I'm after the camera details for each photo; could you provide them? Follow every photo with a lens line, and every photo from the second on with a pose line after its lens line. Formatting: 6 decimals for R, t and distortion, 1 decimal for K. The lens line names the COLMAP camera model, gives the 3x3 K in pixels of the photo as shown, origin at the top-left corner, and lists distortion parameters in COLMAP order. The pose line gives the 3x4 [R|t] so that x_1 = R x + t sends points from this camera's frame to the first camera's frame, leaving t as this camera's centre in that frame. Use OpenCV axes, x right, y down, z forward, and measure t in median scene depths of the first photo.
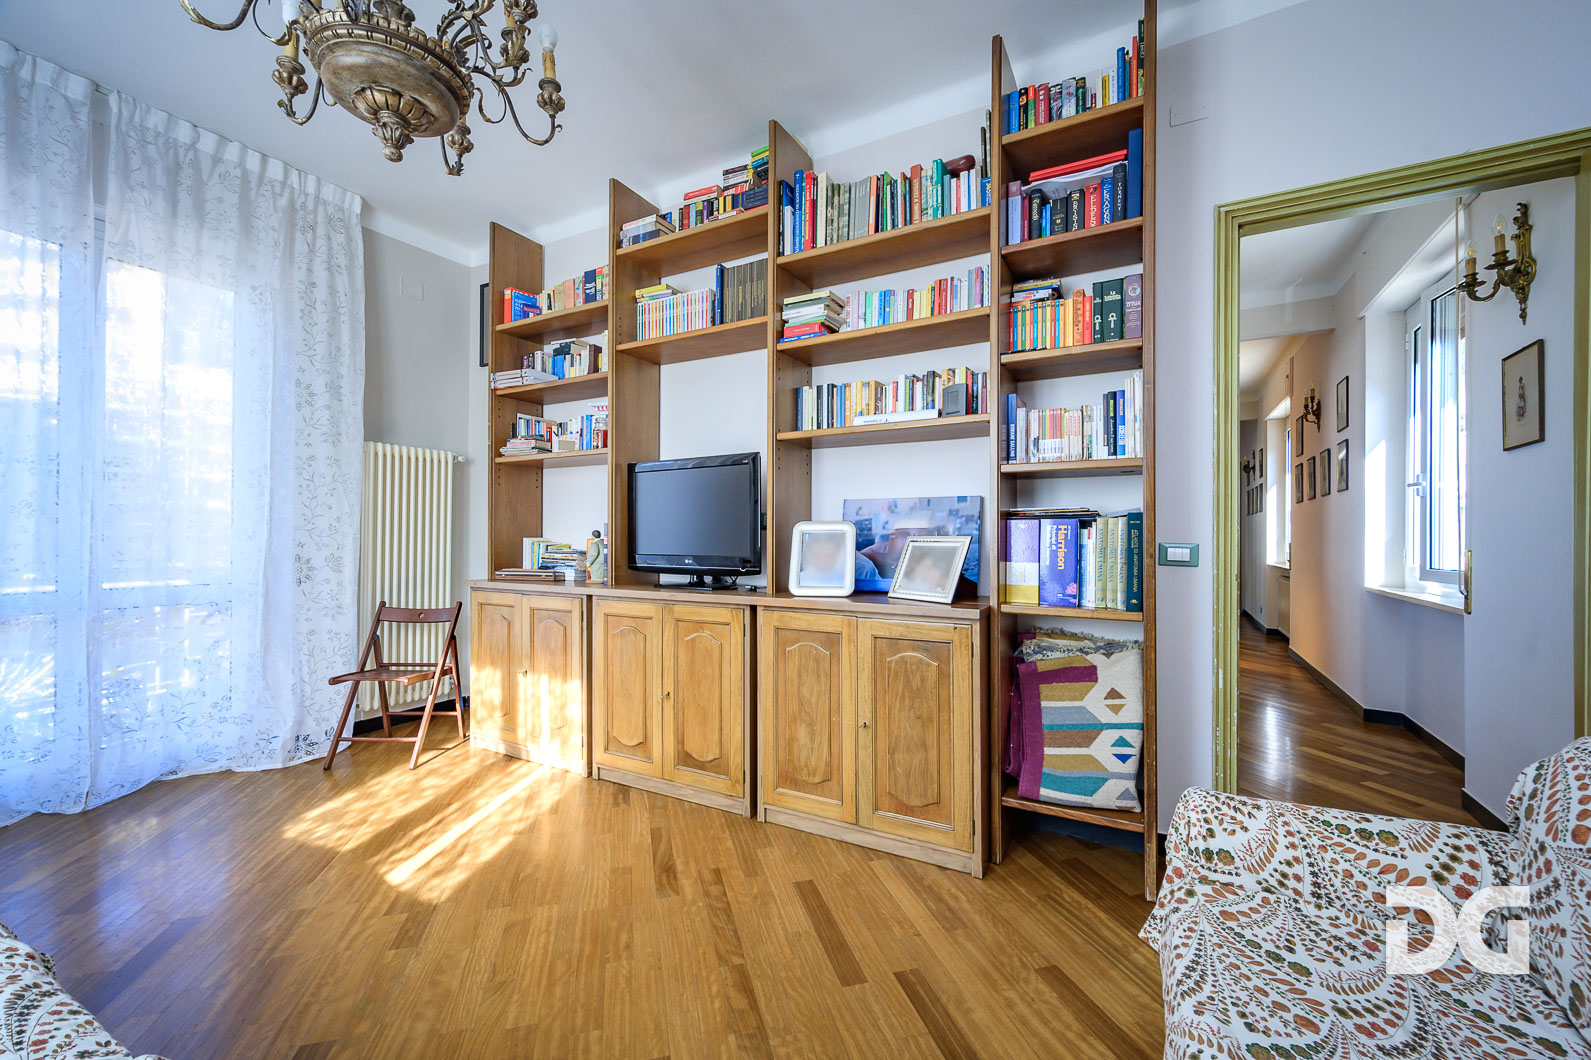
lens RADIAL K [[633.4, 0, 803.1], [0, 633.4, 536.0], [0, 0, 1]] dist [0.000491, 0.000030]
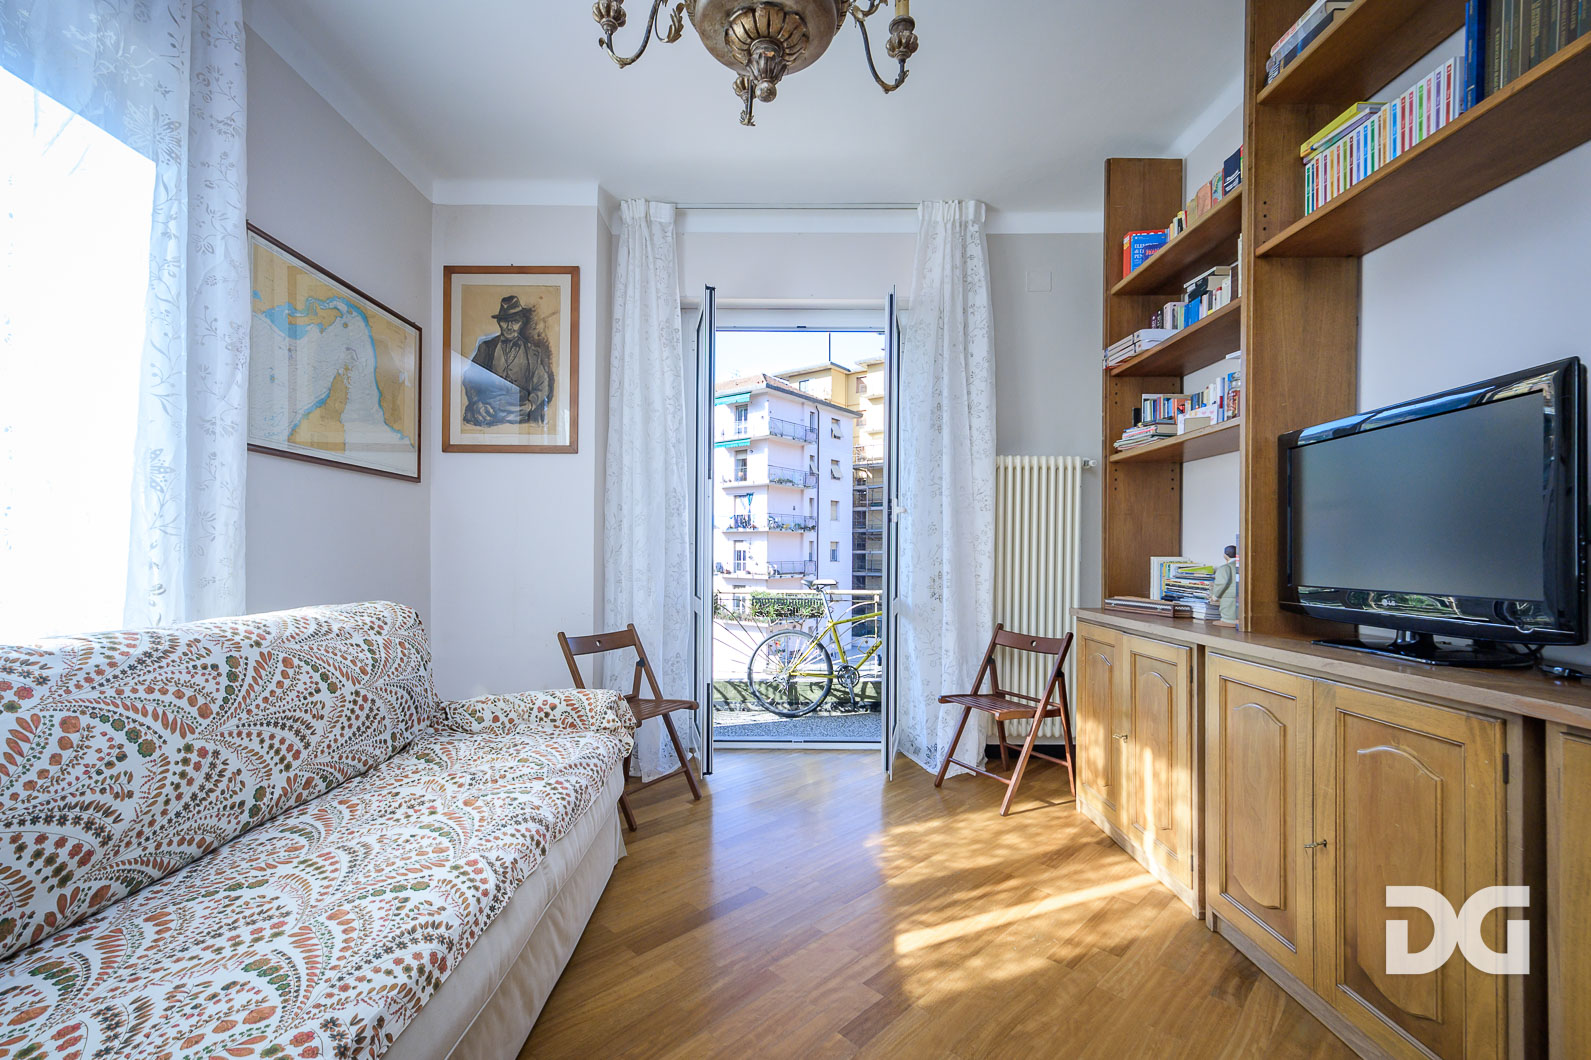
lens RADIAL K [[672.7, 0, 779.2], [0, 672.7, 553.7], [0, 0, 1]] dist [0.000812, 0.000153]
pose [[0.481133, 0.000712, -0.876648, 0.058426], [-0.001845, 0.999998, -0.000201, 0.000158], [0.876646, 0.001714, 0.481133, 0.263302]]
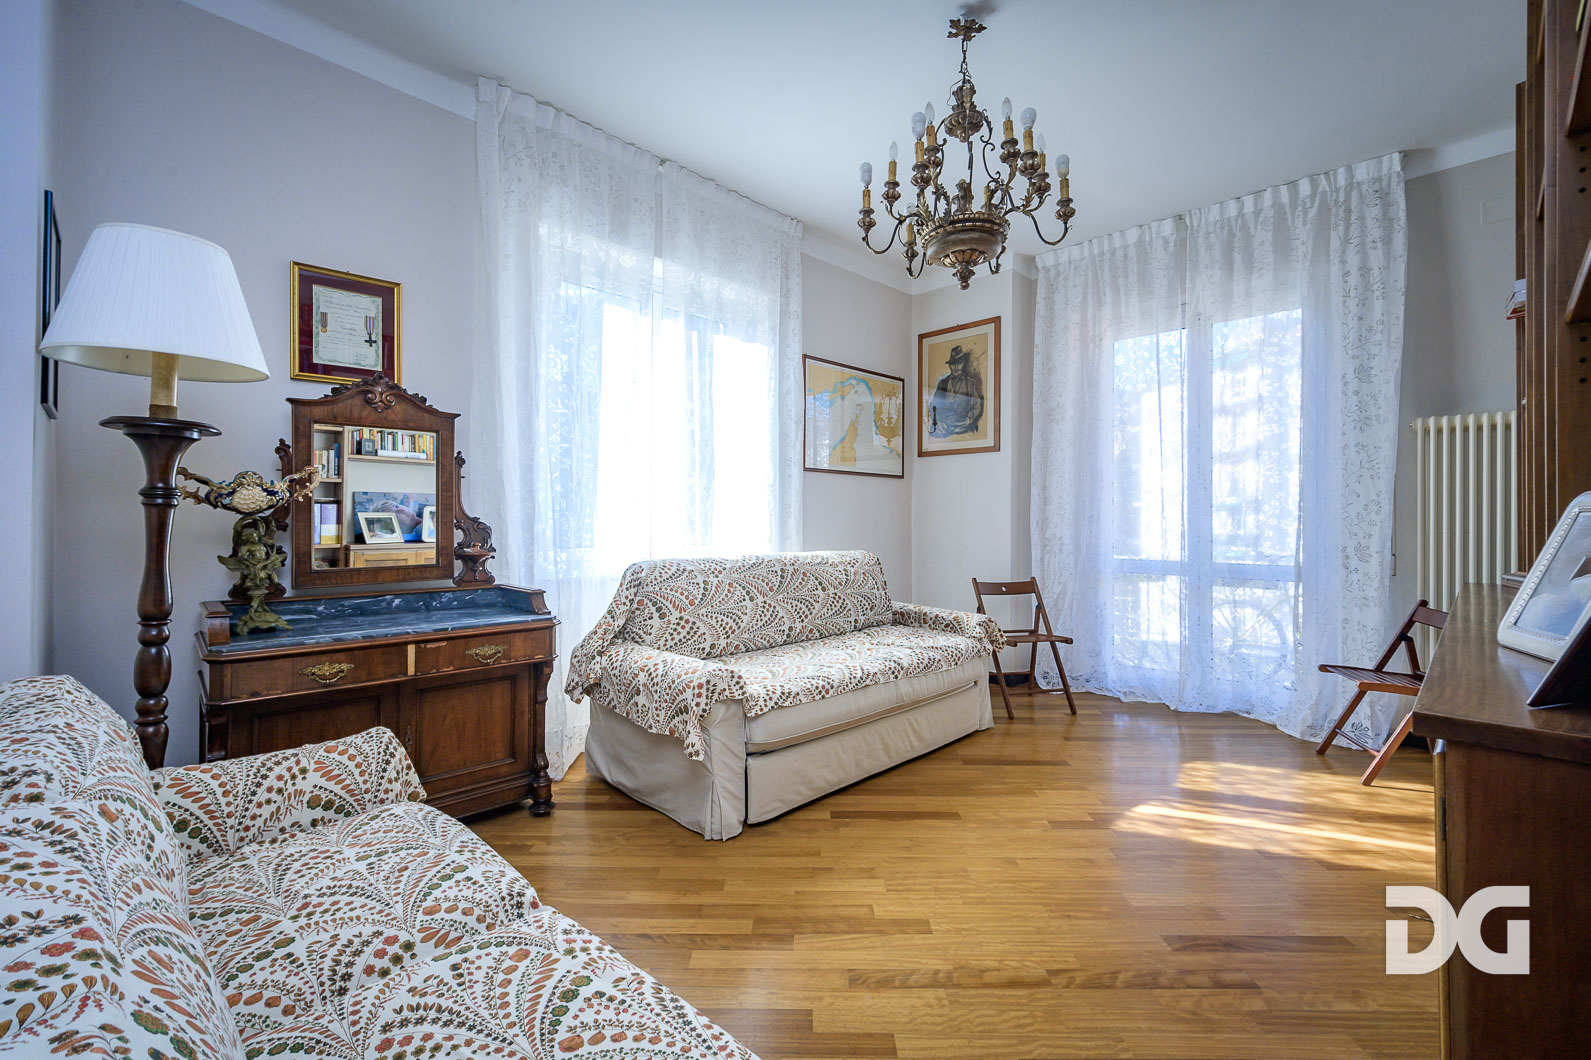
lens RADIAL K [[669.6, 0, 797.4], [0, 669.6, 522.9], [0, 0, 1]] dist [-0.023630, 0.000010]
pose [[-0.276676, -0.003147, -0.960958, 0.487871], [-0.002180, 0.999994, -0.002648, 0.002340], [0.960961, 0.001362, -0.276682, 0.473966]]
